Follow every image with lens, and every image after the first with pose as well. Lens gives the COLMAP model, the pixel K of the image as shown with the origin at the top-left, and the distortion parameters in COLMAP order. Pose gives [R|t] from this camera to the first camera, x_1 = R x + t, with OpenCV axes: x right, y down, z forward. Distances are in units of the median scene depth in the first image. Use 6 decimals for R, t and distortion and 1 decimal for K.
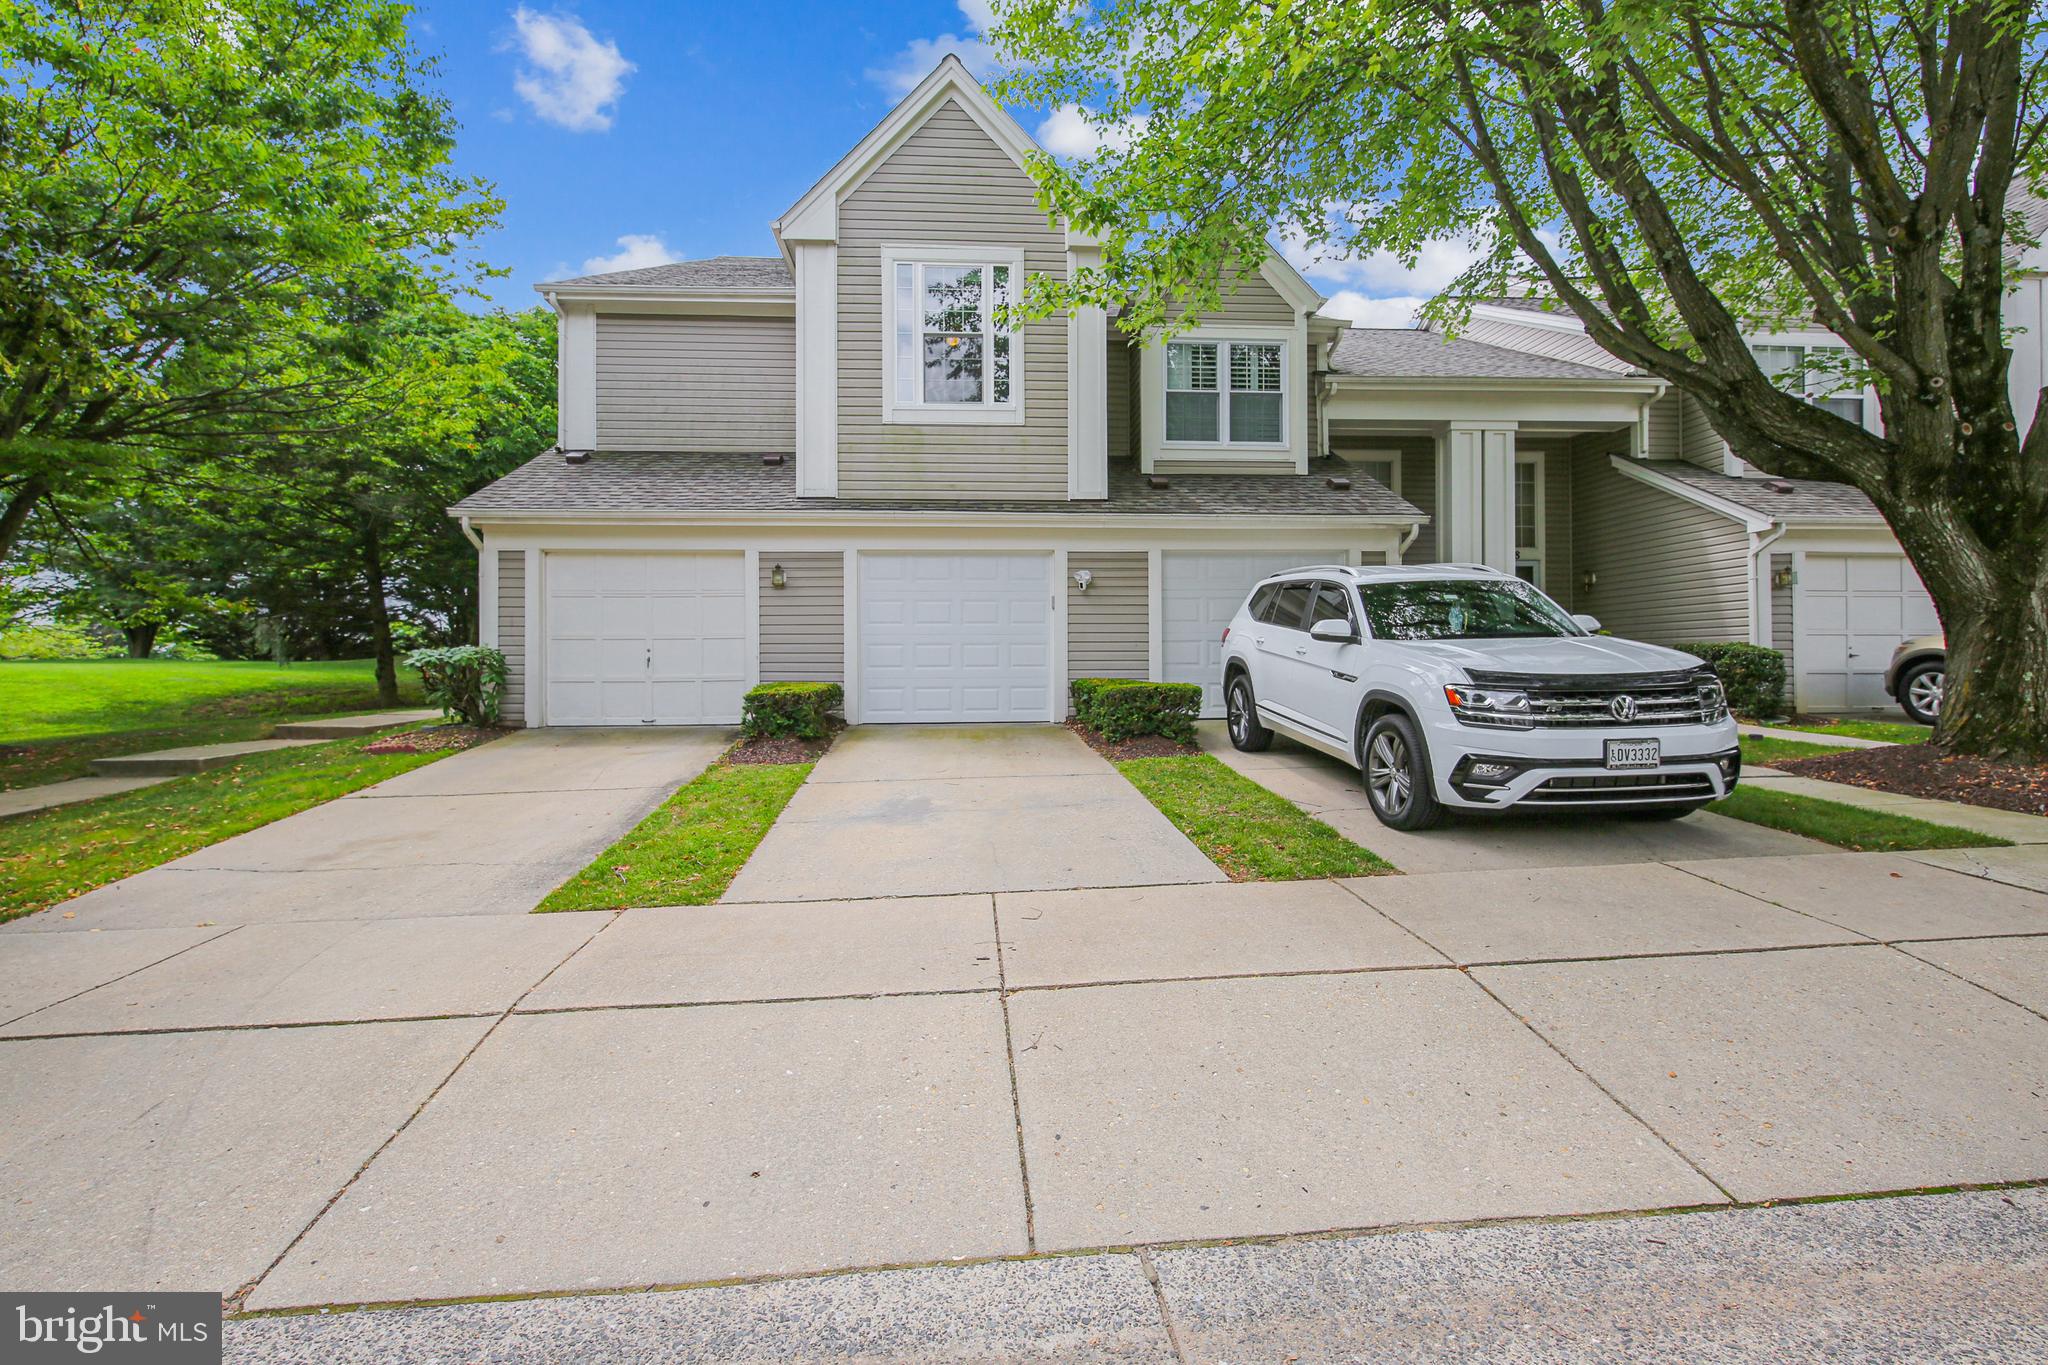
lens RADIAL K [[864.4, 0, 1031.9], [0, 864.4, 670.8], [0, 0, 1]] dist [-0.000615, -0.000788]
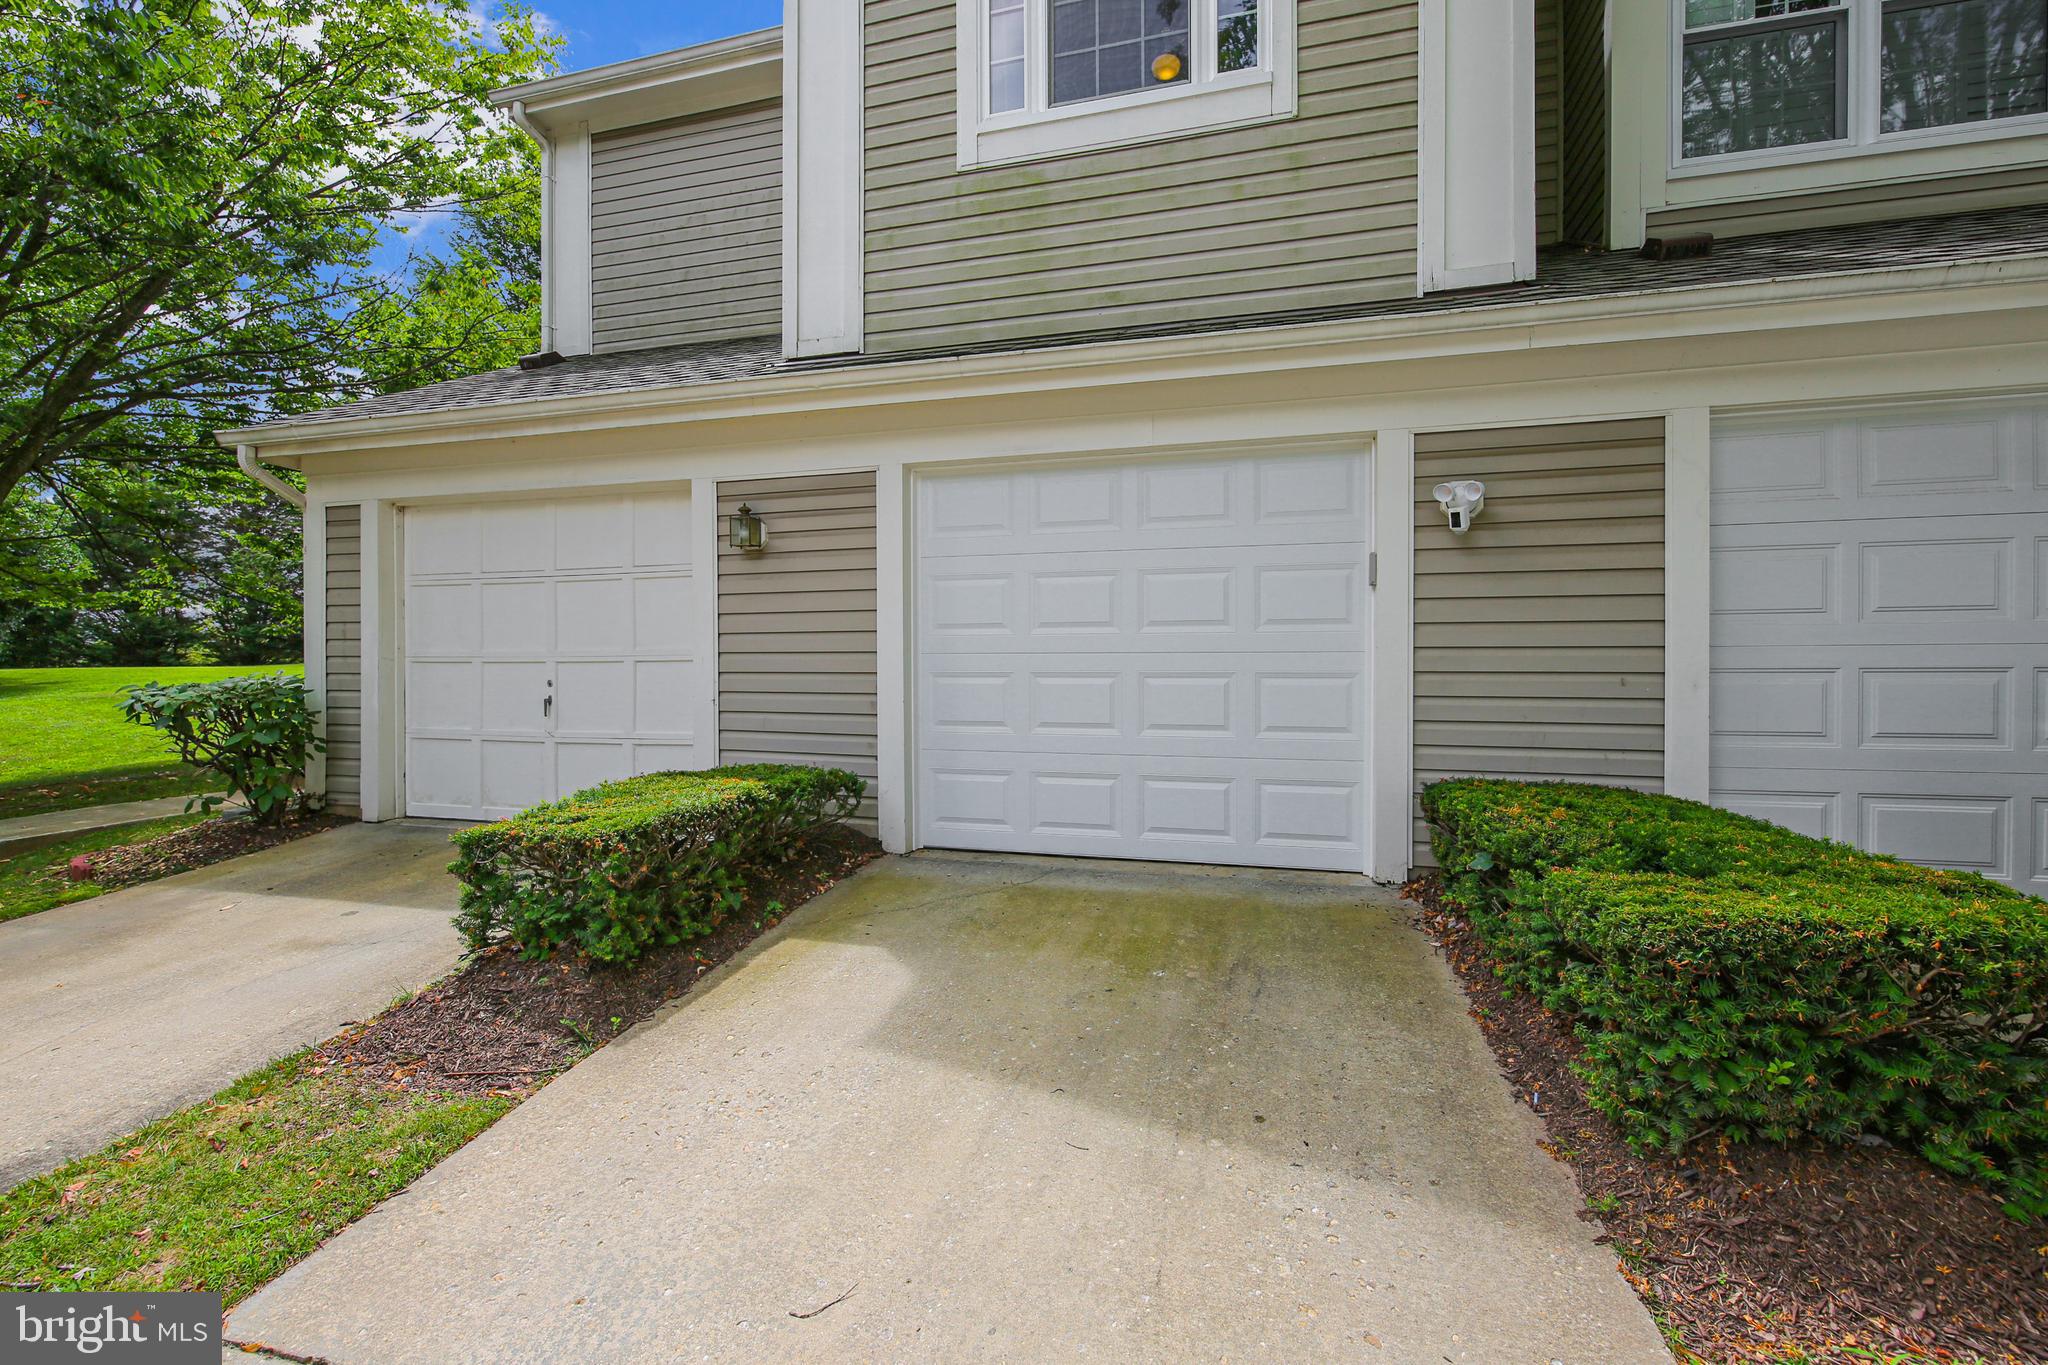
lens RADIAL K [[864.4, 0, 1031.9], [0, 864.4, 670.8], [0, 0, 1]] dist [-0.000615, -0.000788]
pose [[0.937892, 0.008838, -0.346813, 0.016319], [-0.008498, 0.999961, 0.002501, -0.034320], [0.346822, 0.000601, 0.937931, 0.591807]]
